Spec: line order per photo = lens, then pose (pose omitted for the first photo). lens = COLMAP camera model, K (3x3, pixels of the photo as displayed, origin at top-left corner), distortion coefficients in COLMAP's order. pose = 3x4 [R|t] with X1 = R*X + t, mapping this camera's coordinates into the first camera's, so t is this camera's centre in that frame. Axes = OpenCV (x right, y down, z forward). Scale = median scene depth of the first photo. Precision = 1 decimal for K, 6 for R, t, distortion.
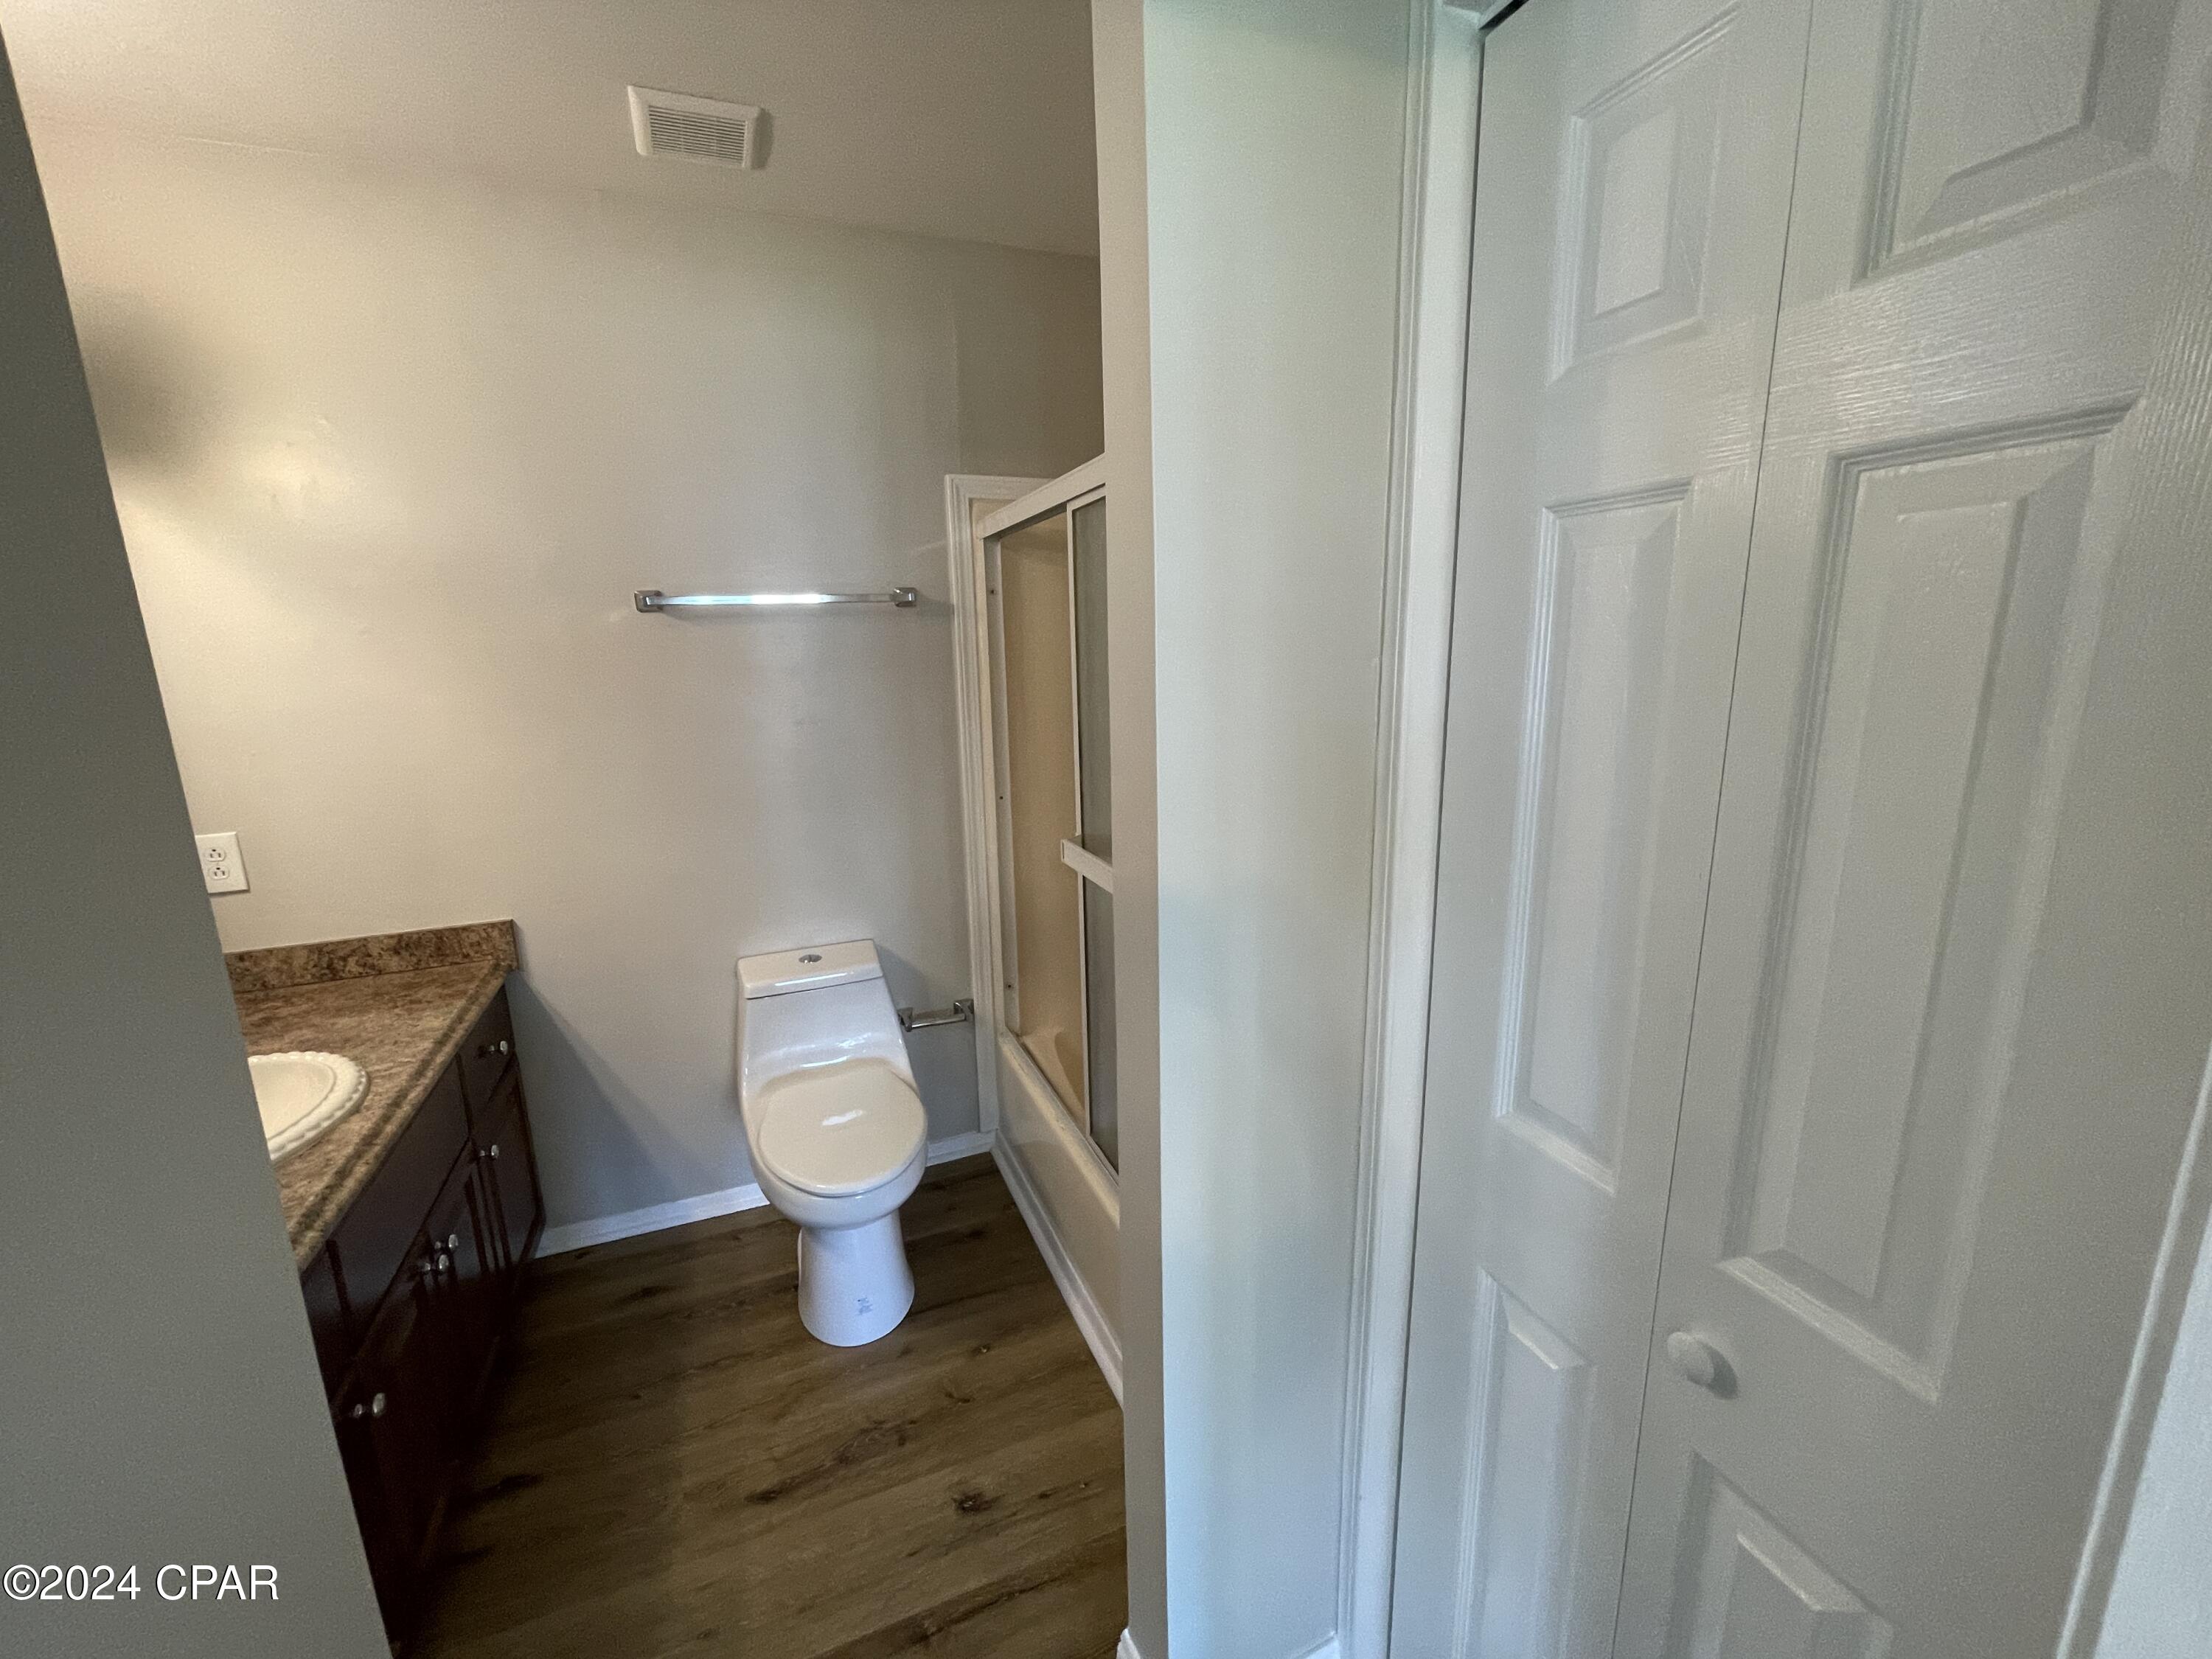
lens RADIAL K [[894.5, 0, 1102.1], [0, 894.5, 829.6], [0, 0, 1]] dist [-0.001494, -0.000611]
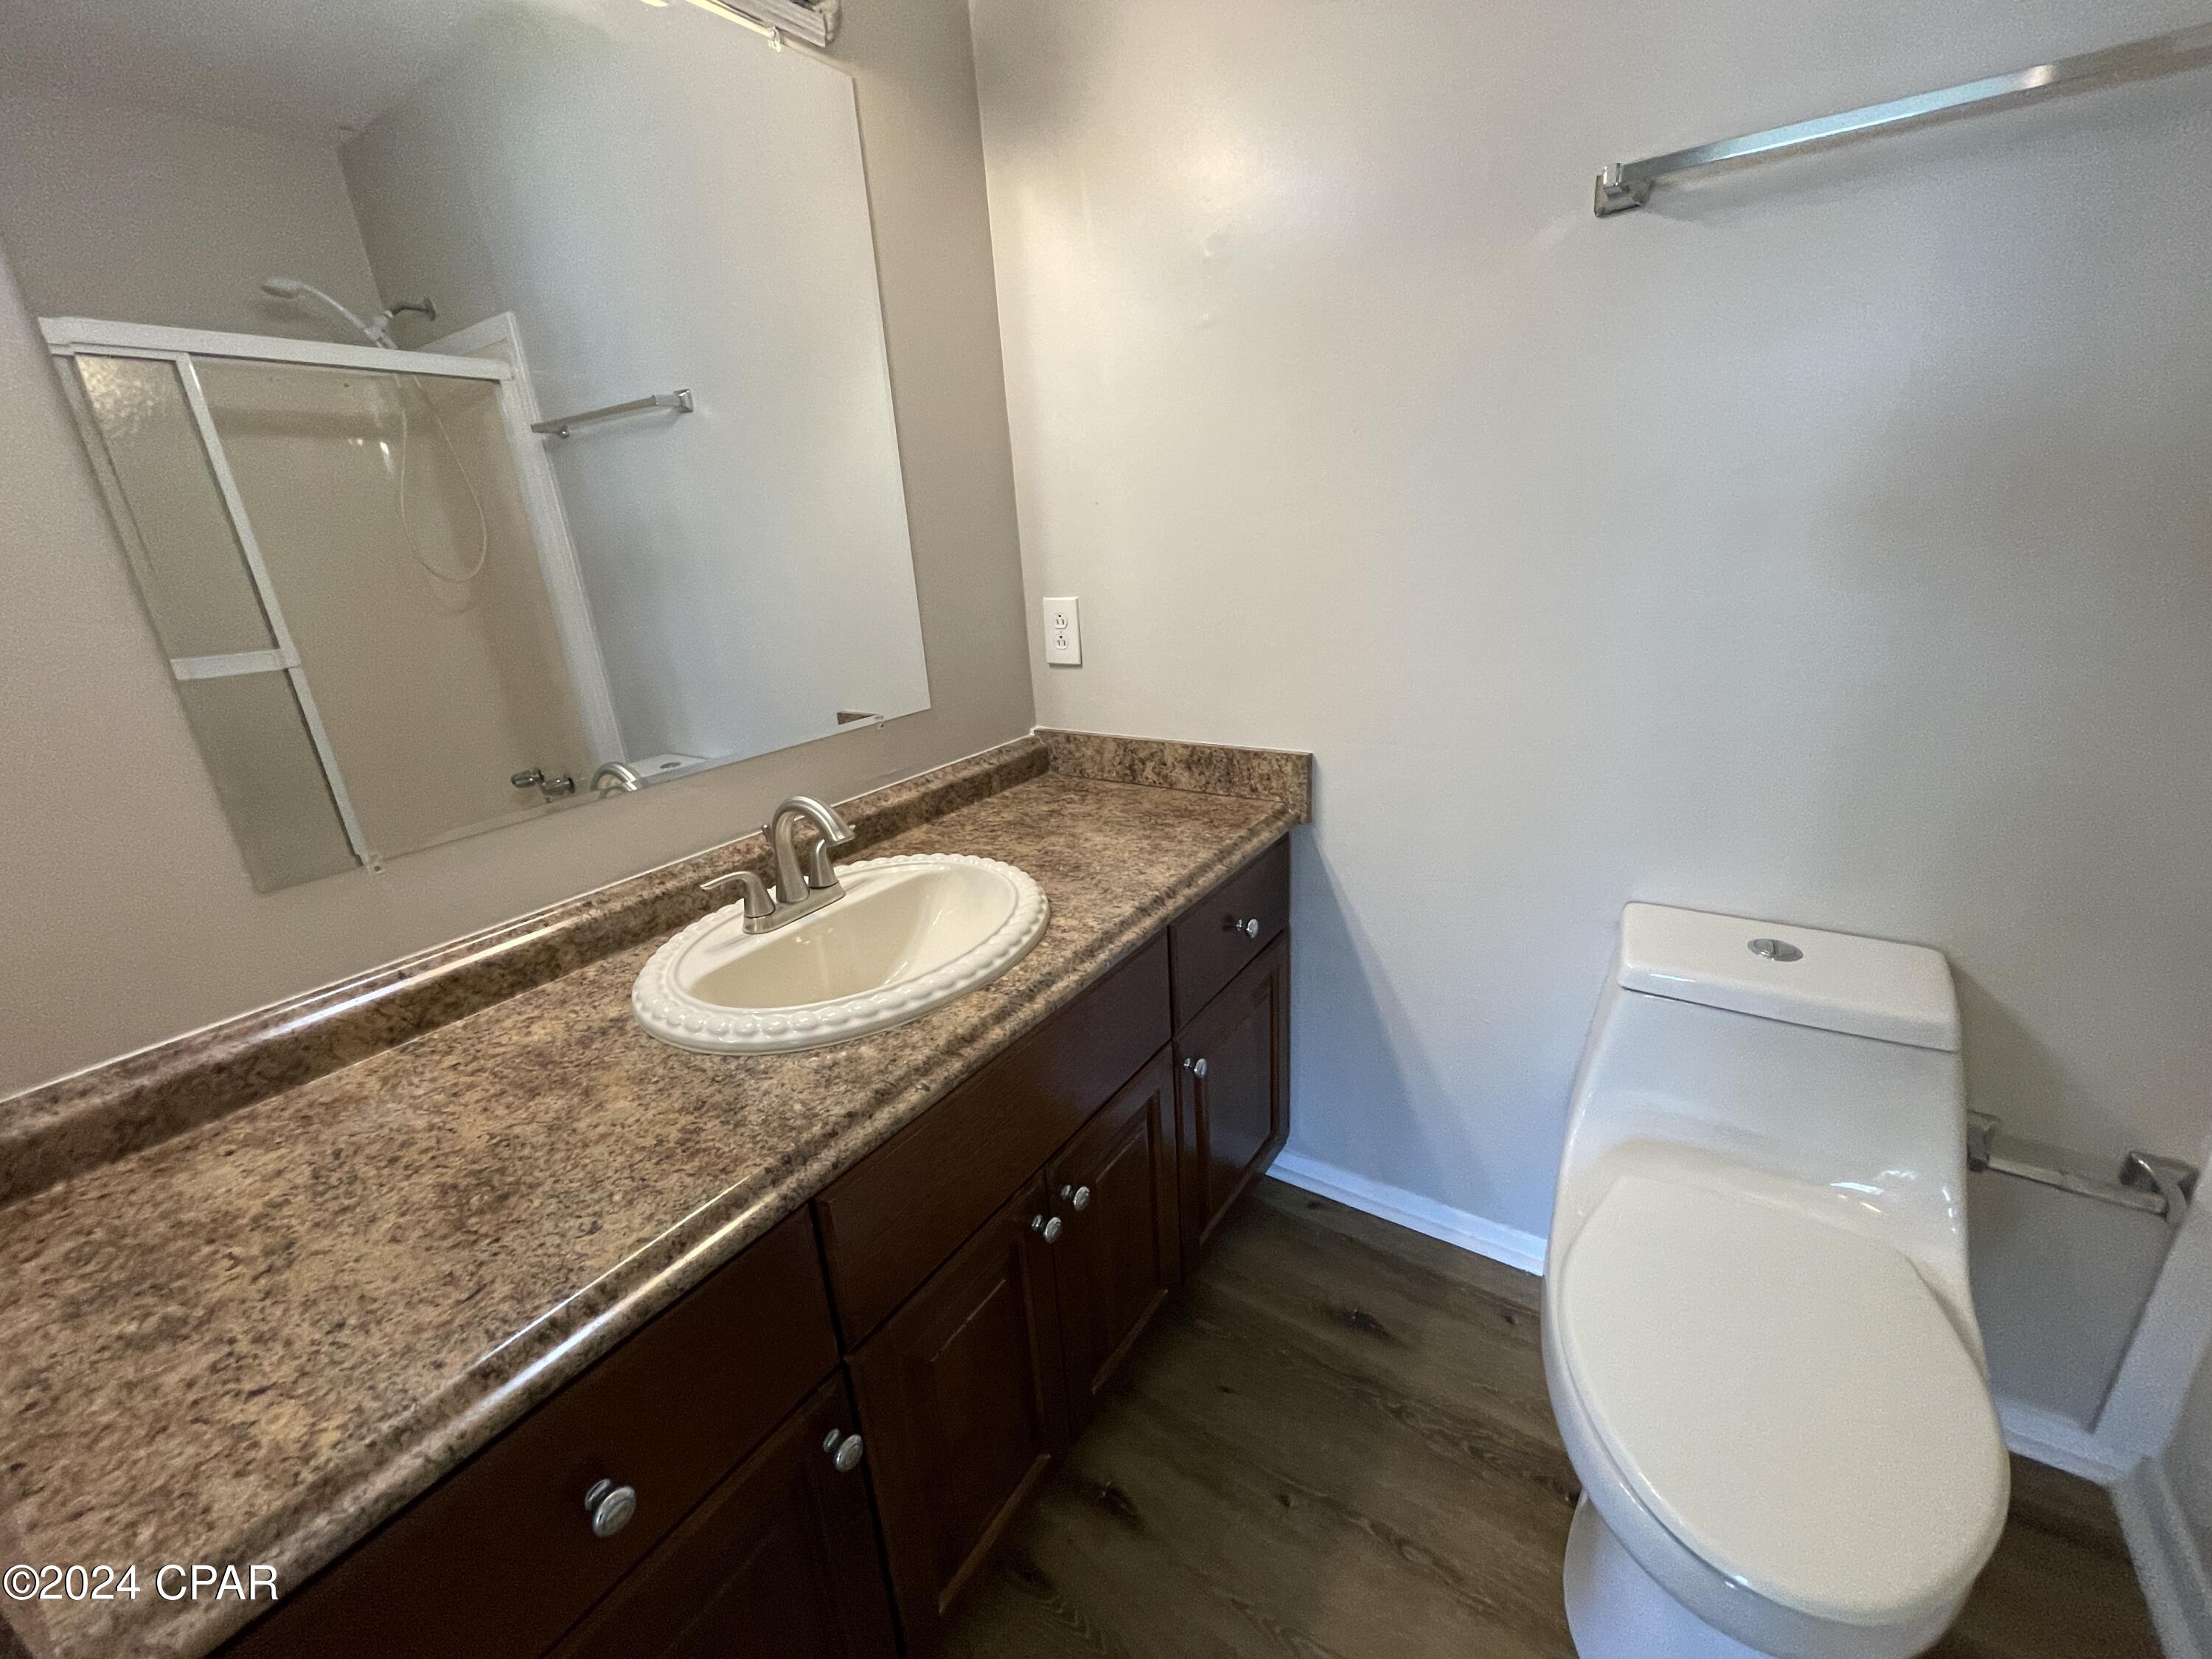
lens RADIAL K [[894.5, 0, 1099.5], [0, 894.5, 828.6], [0, 0, 1]] dist [-0.001494, -0.000611]
pose [[0.556720, 0.260282, -0.788871, -0.188378], [-0.125382, 0.965094, 0.229941, 0.016585], [0.821184, -0.029102, 0.569922, 0.483559]]
